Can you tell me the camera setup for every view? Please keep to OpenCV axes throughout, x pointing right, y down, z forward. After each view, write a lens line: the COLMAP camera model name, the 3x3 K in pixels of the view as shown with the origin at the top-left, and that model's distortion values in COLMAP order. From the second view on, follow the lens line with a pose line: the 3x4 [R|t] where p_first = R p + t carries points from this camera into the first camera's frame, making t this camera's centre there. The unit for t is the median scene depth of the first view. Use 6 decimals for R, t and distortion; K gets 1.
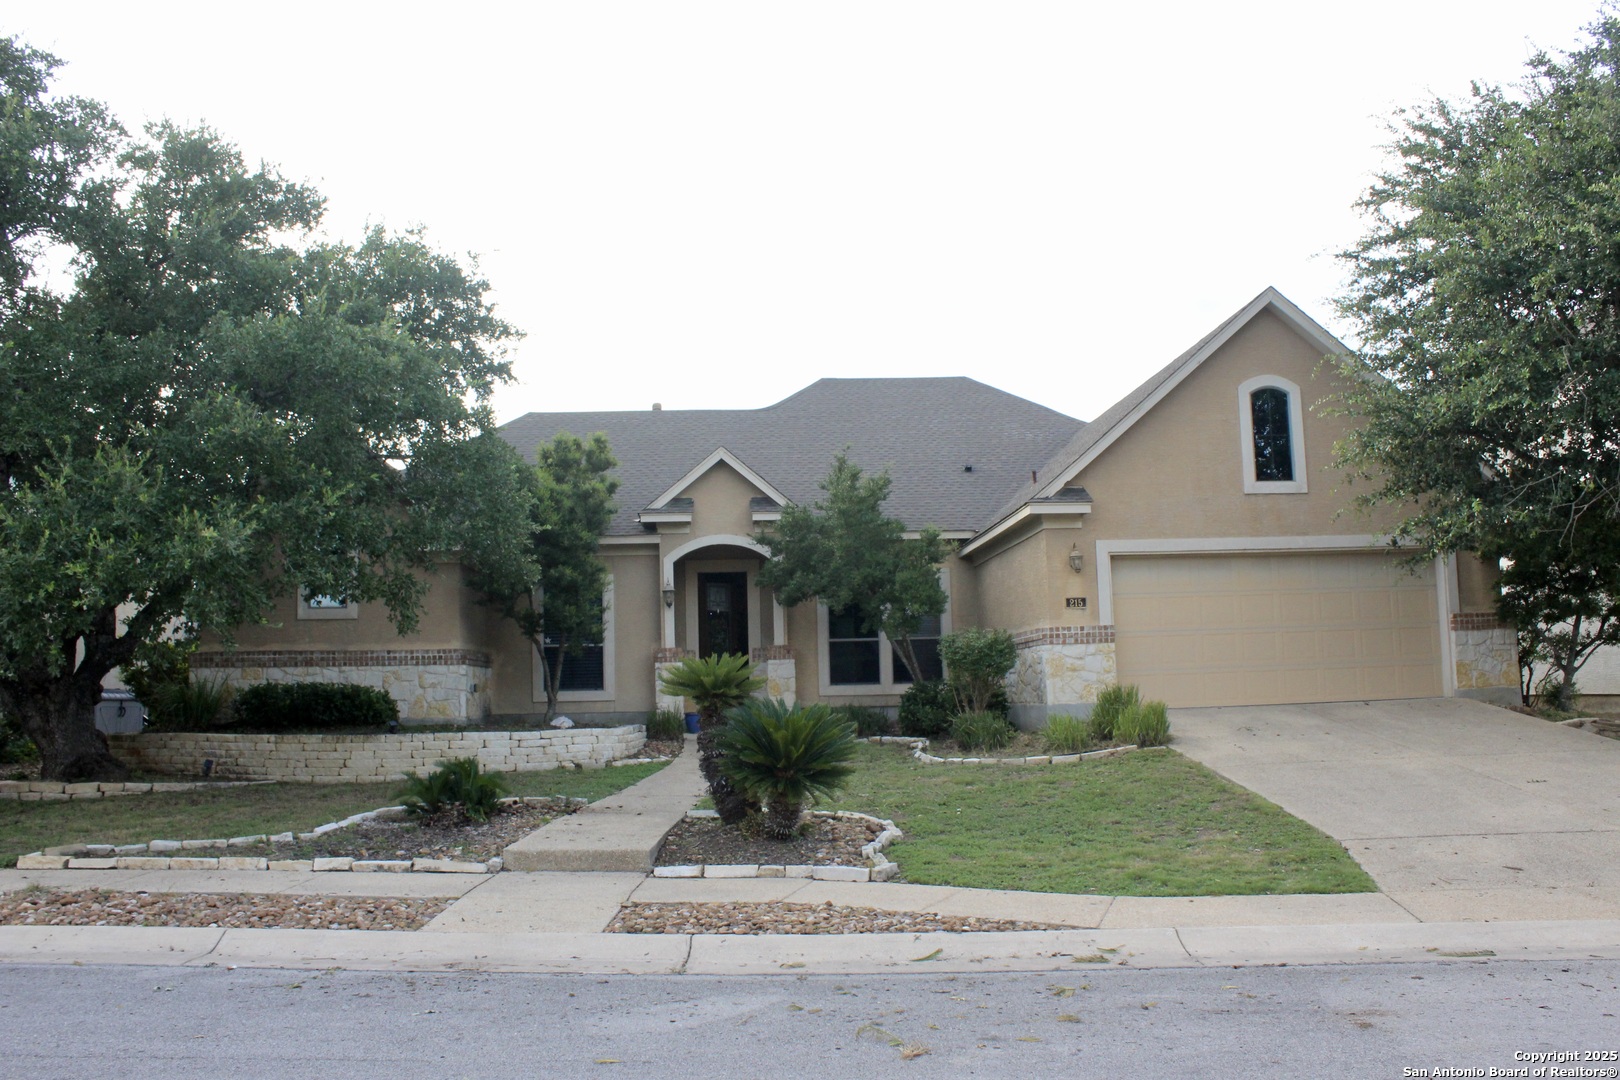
lens RADIAL K [[1343.9, 0, 810.0], [0, 1343.9, 540.0], [0, 0, 1]] dist [-0.132489, 0.005515]
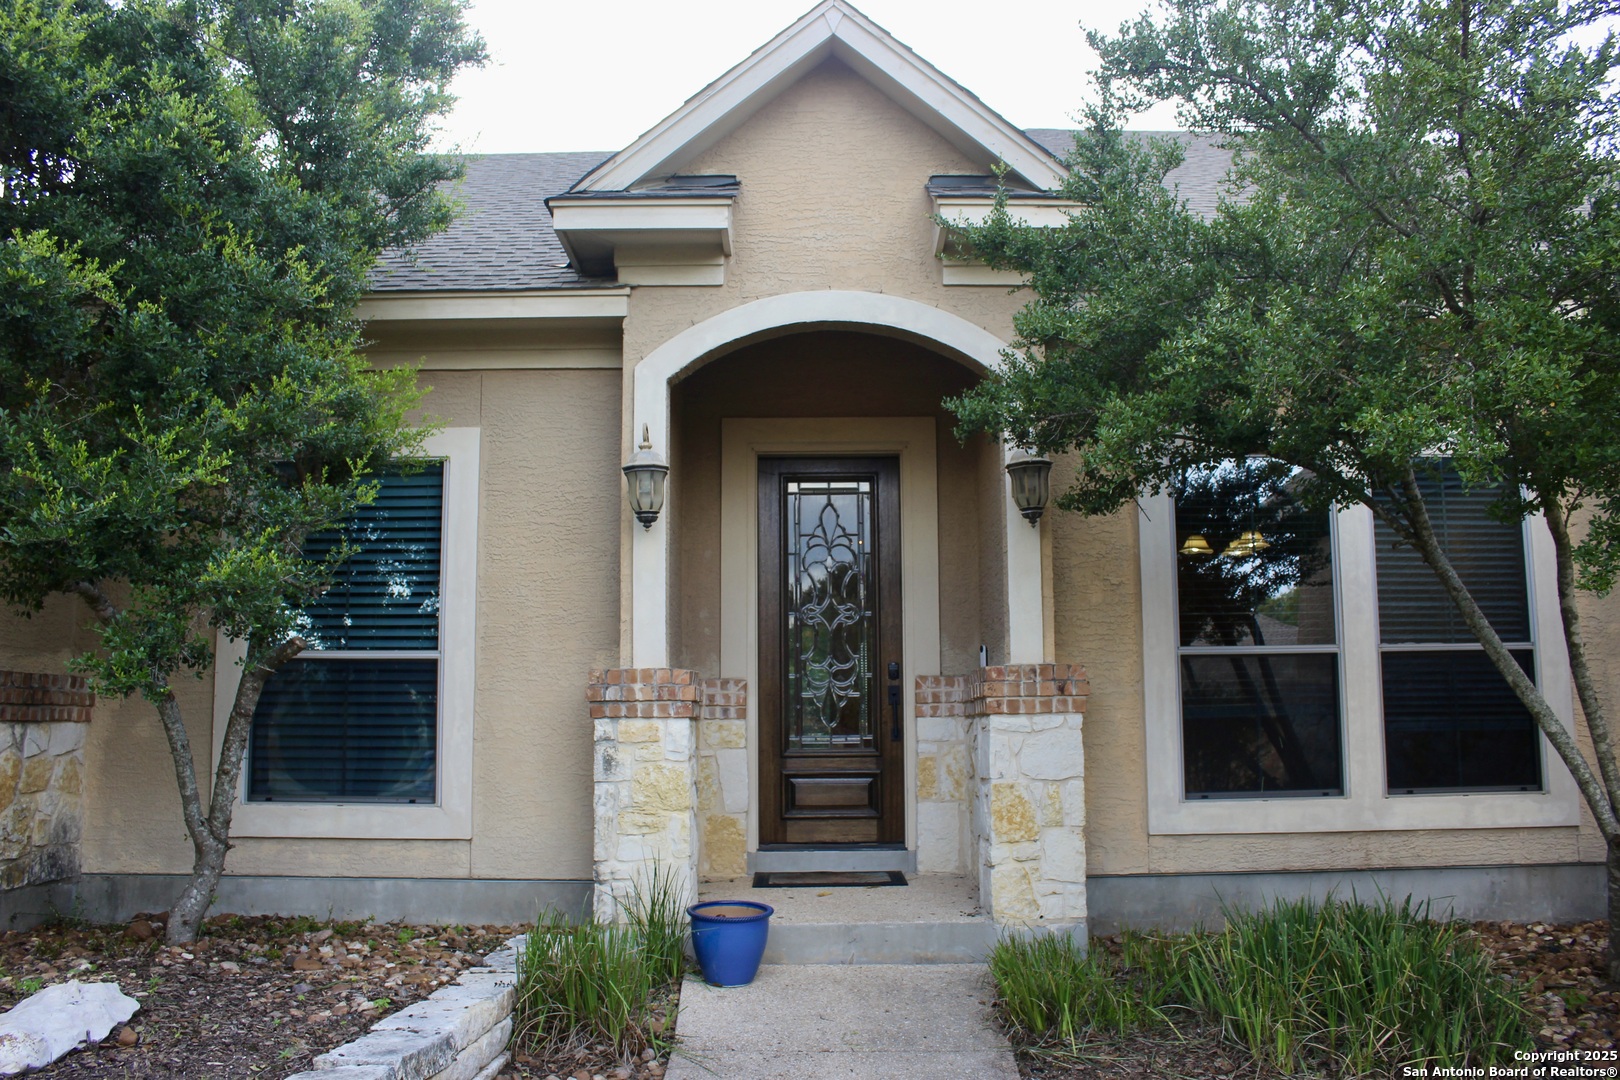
lens RADIAL K [[1343.9, 0, 810.0], [0, 1343.9, 540.0], [0, 0, 1]] dist [-0.132489, 0.005515]
pose [[0.995767, 0.011542, -0.091189, -0.044440], [-0.012790, 0.999832, -0.013111, 0.056117], [0.091023, 0.014222, 0.995747, 0.713692]]
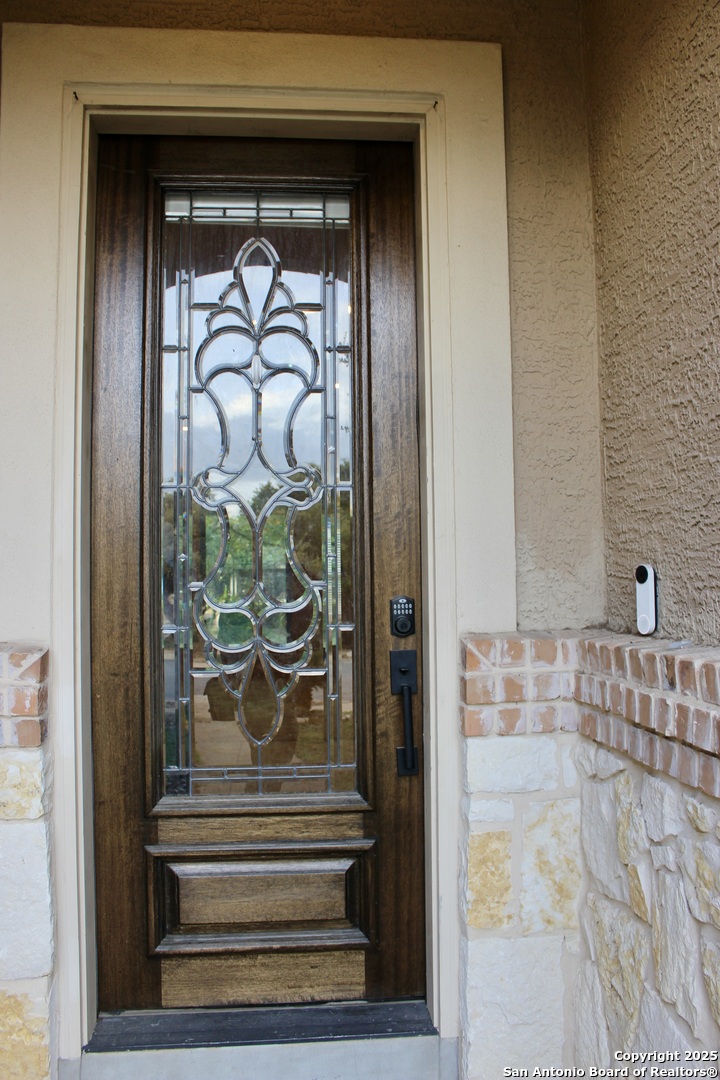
lens RADIAL K [[895.9, 0, 360.0], [0, 895.9, 540.0], [0, 0, 1]] dist [-0.132489, 0.005515]
pose [[0.999771, 0.018628, -0.010540, -0.056527], [-0.017963, 0.998040, 0.059949, 0.068600], [0.011636, -0.059746, 0.998146, 0.931247]]
